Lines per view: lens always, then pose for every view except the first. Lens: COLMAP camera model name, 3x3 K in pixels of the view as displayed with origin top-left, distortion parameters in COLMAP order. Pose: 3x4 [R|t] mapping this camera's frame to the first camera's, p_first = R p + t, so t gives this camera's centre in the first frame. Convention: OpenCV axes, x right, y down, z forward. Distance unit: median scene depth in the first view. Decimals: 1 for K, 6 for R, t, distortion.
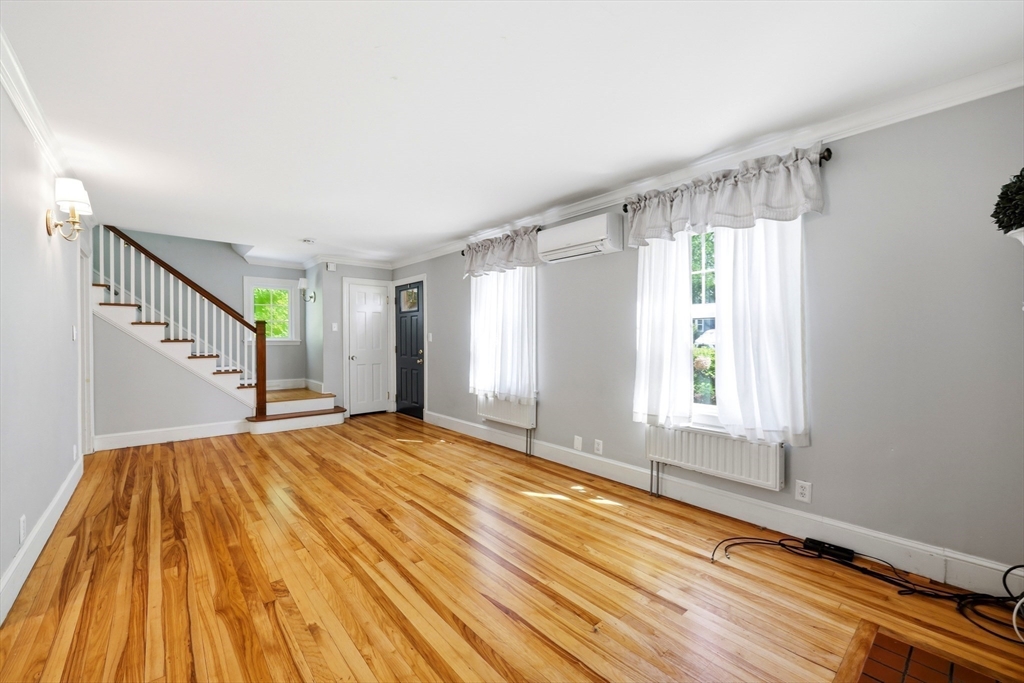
lens RADIAL K [[414.0, 0, 513.7], [0, 414.0, 340.4], [0, 0, 1]] dist [-0.001901, -0.000094]
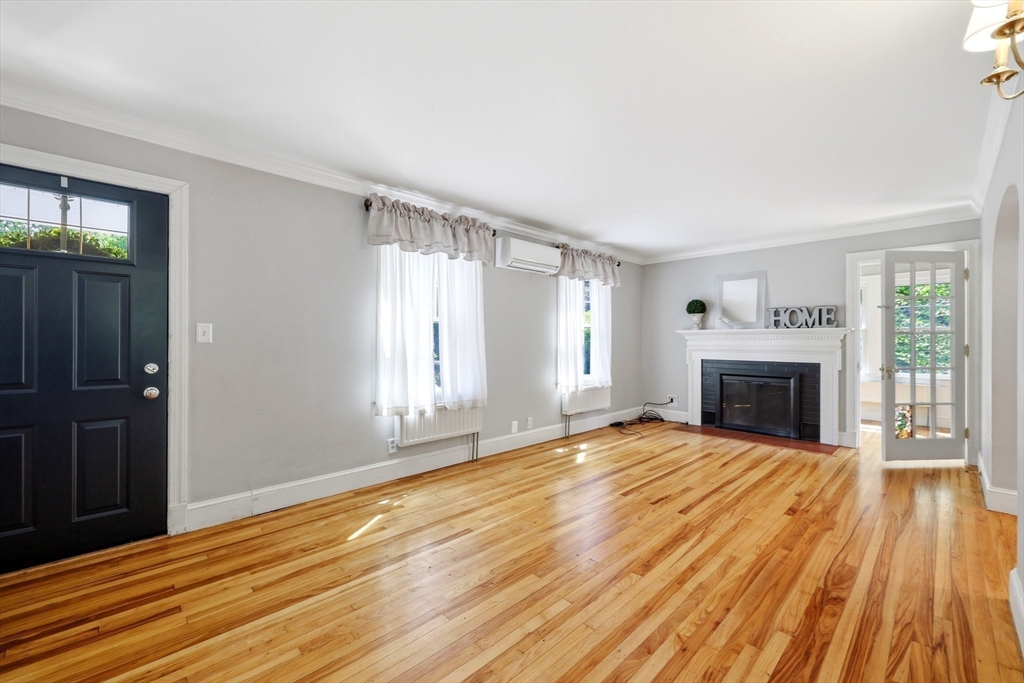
lens RADIAL K [[414.0, 0, 513.7], [0, 414.0, 340.4], [0, 0, 1]] dist [-0.001901, -0.000094]
pose [[-0.051069, -0.003369, 0.998689, -1.159755], [0.002054, 0.999992, 0.003479, -0.002401], [-0.998693, 0.002229, -0.051061, 1.210452]]
